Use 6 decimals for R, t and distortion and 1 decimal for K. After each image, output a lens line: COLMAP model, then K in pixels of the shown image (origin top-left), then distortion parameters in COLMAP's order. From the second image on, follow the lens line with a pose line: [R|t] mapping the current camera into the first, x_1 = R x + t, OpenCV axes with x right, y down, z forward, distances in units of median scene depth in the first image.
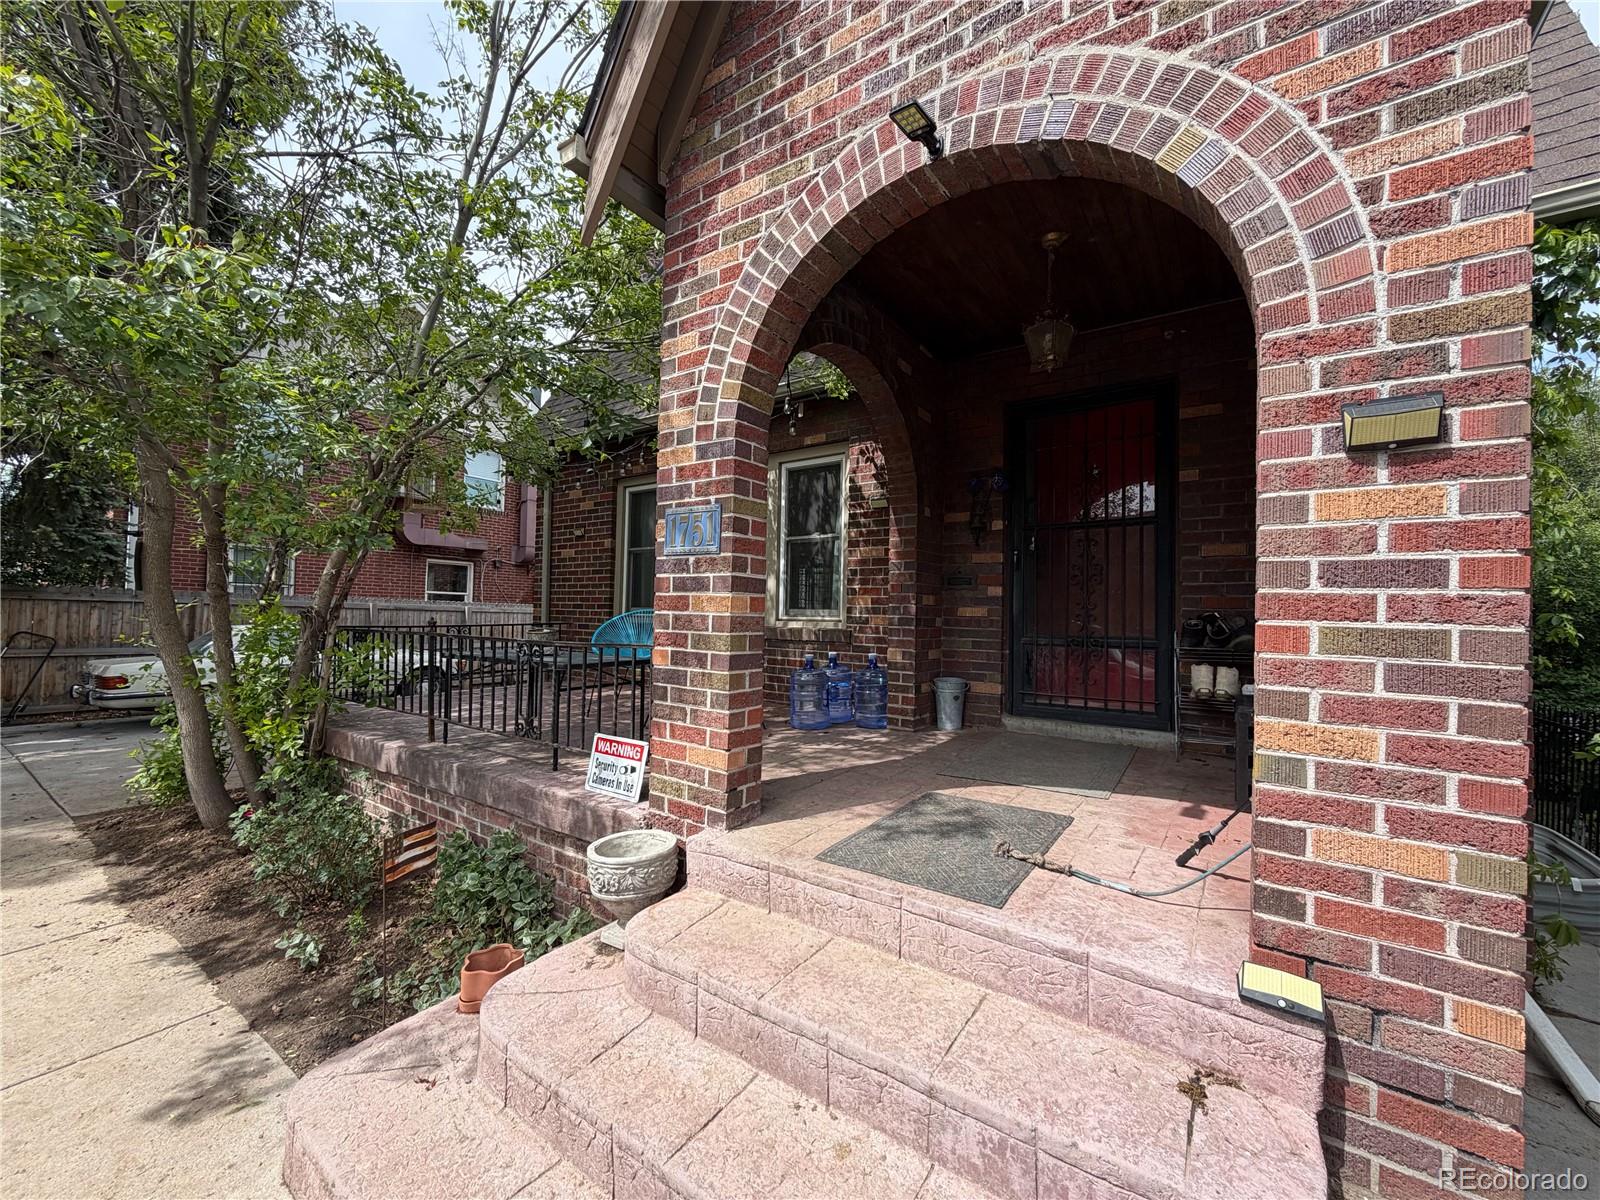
lens RADIAL K [[634.8, 0, 800.0], [0, 634.8, 600.0], [0, 0, 1]] dist [0.001229, 0.000137]
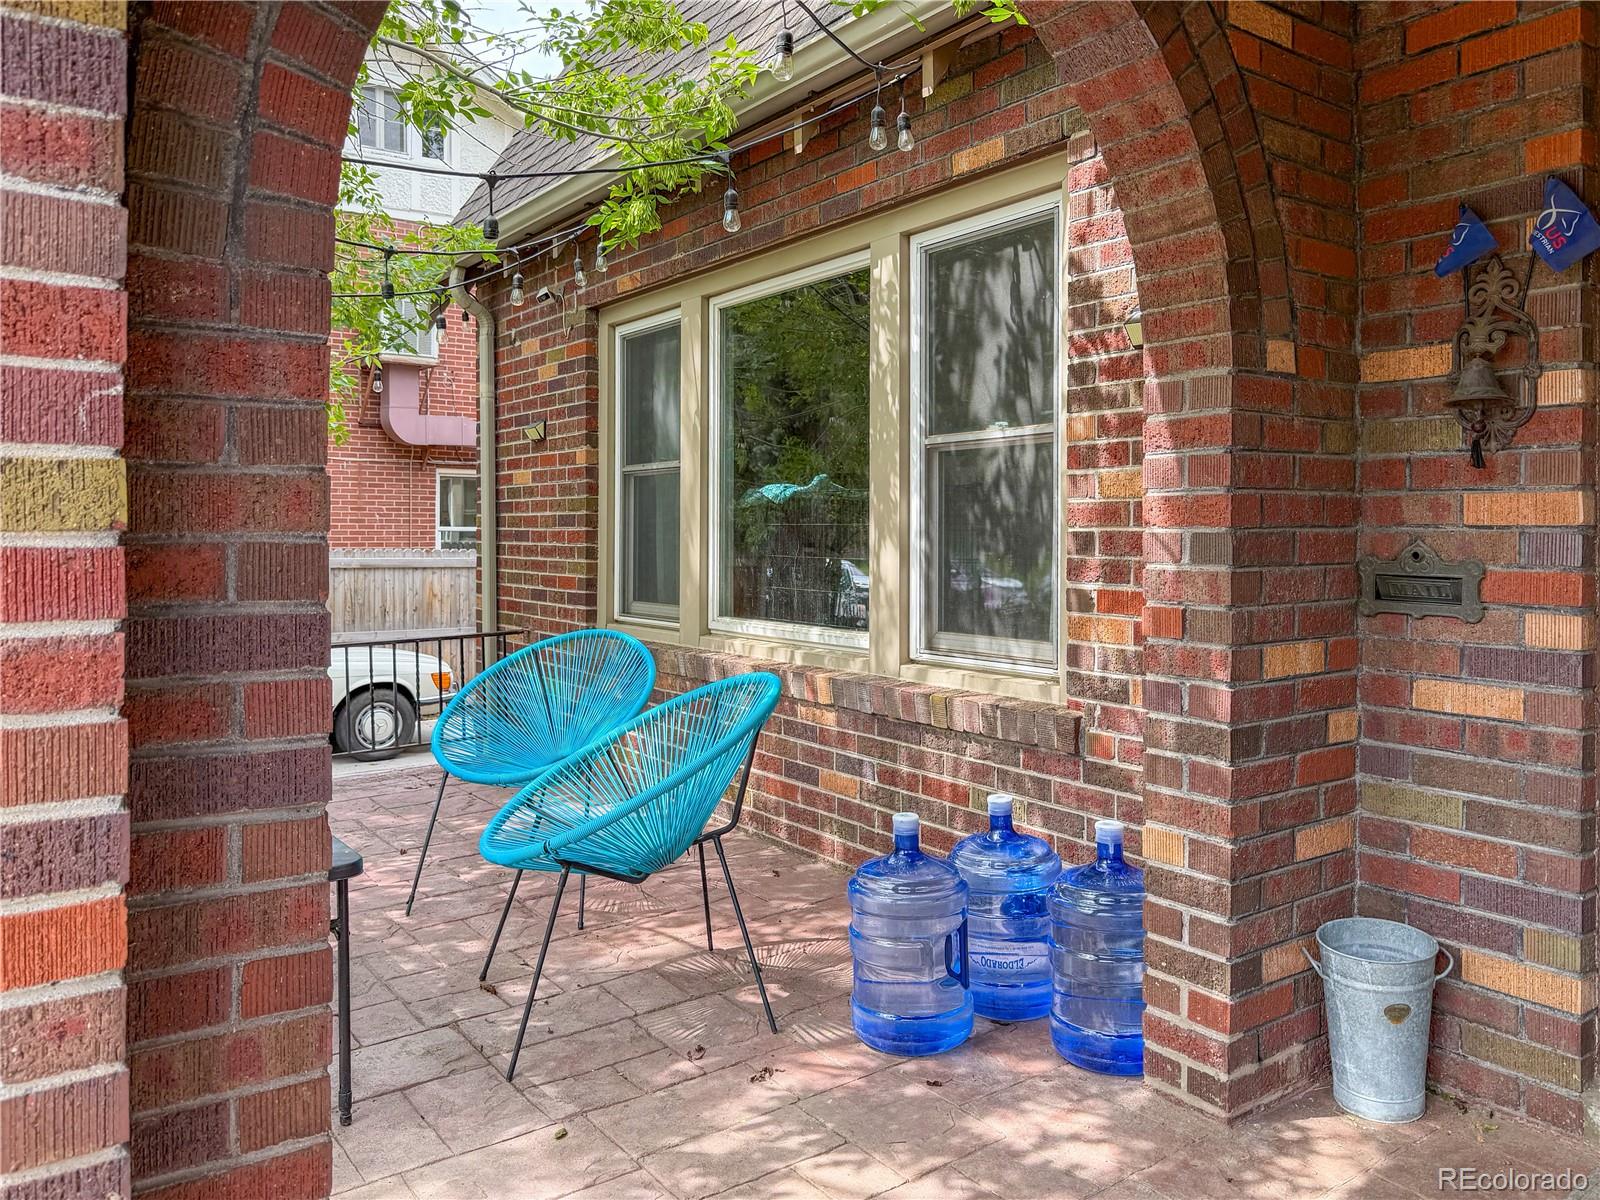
lens RADIAL K [[1177.6, 0, 798.6], [0, 1177.6, 538.6], [0, 0, 1]] dist [0.003715, 0.001312]
pose [[0.941770, -0.018922, -0.335724, 0.151518], [0.030773, 0.999076, 0.030015, -0.069158], [0.334846, -0.038598, 0.941482, 0.367923]]
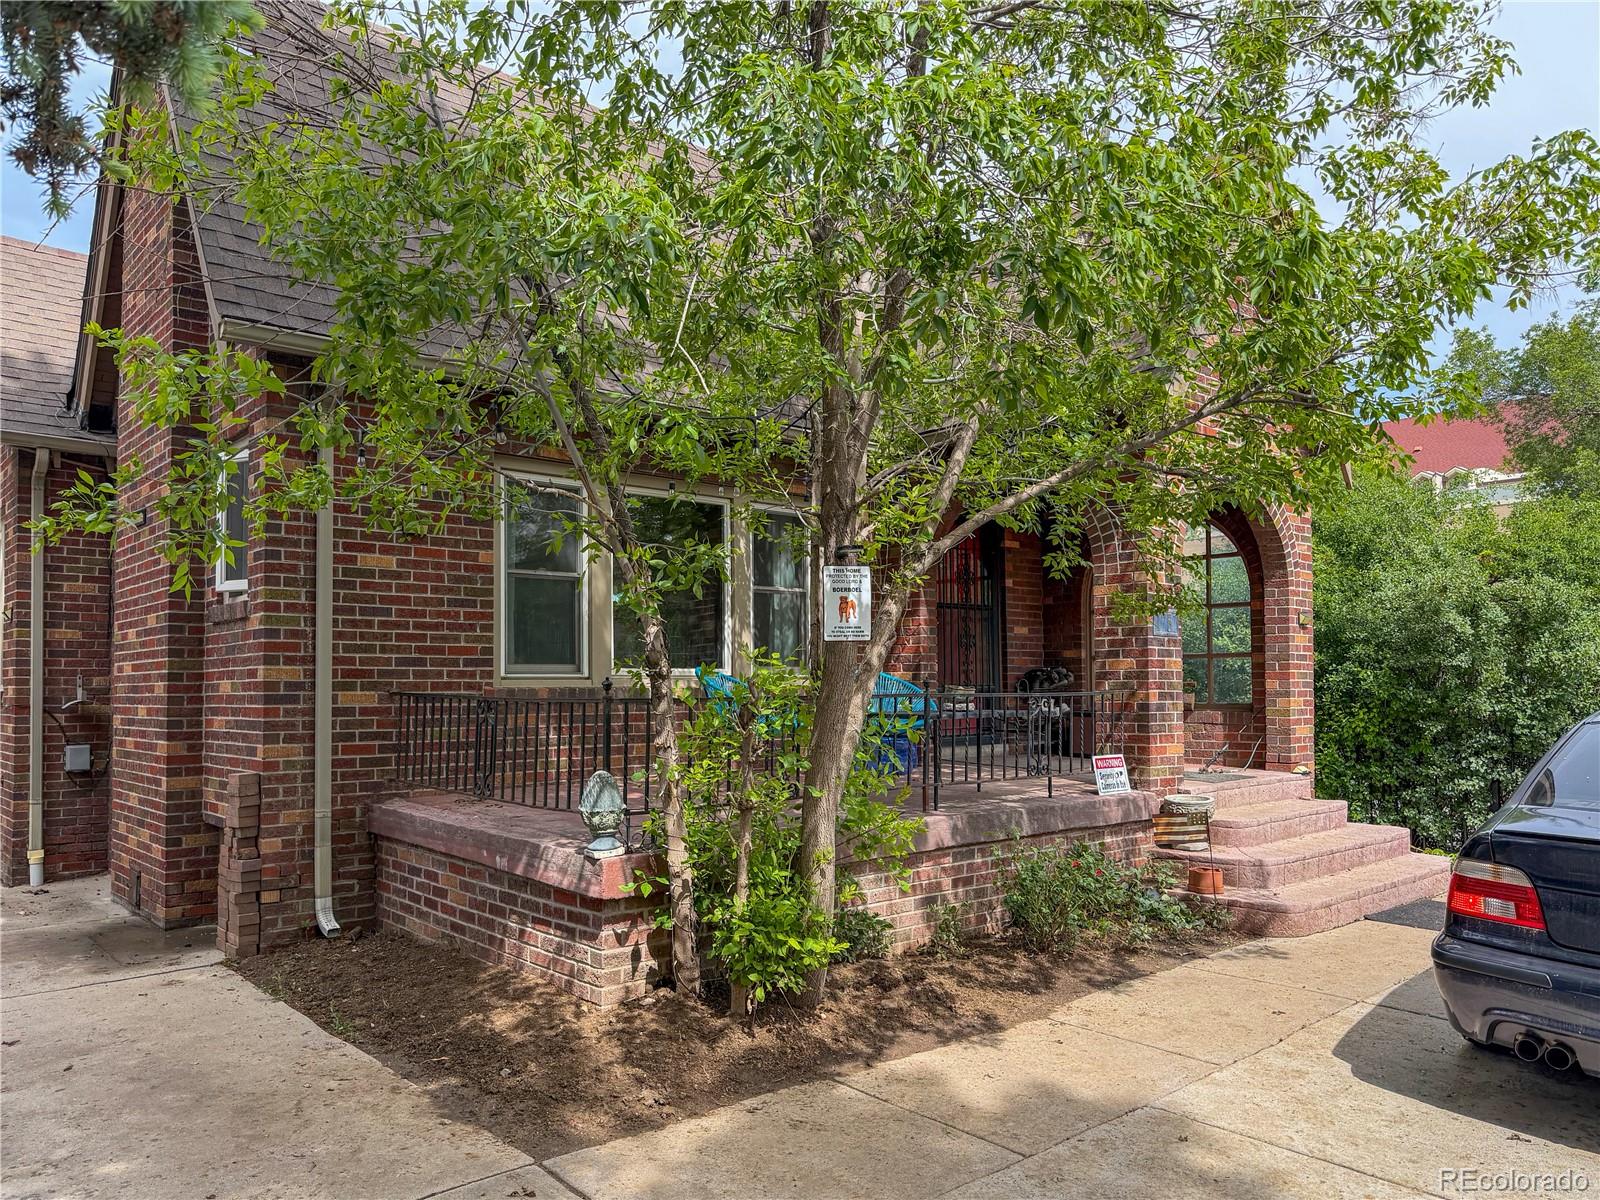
lens RADIAL K [[1152.5, 0, 800.0], [0, 1152.5, 600.0], [0, 0, 1]] dist [-0.010962, -0.003009]
pose [[0.240500, 0.046209, 0.969549, -1.738754], [-0.017426, 0.998911, -0.043285, -0.008220], [-0.970493, -0.006485, 0.241043, 0.599688]]
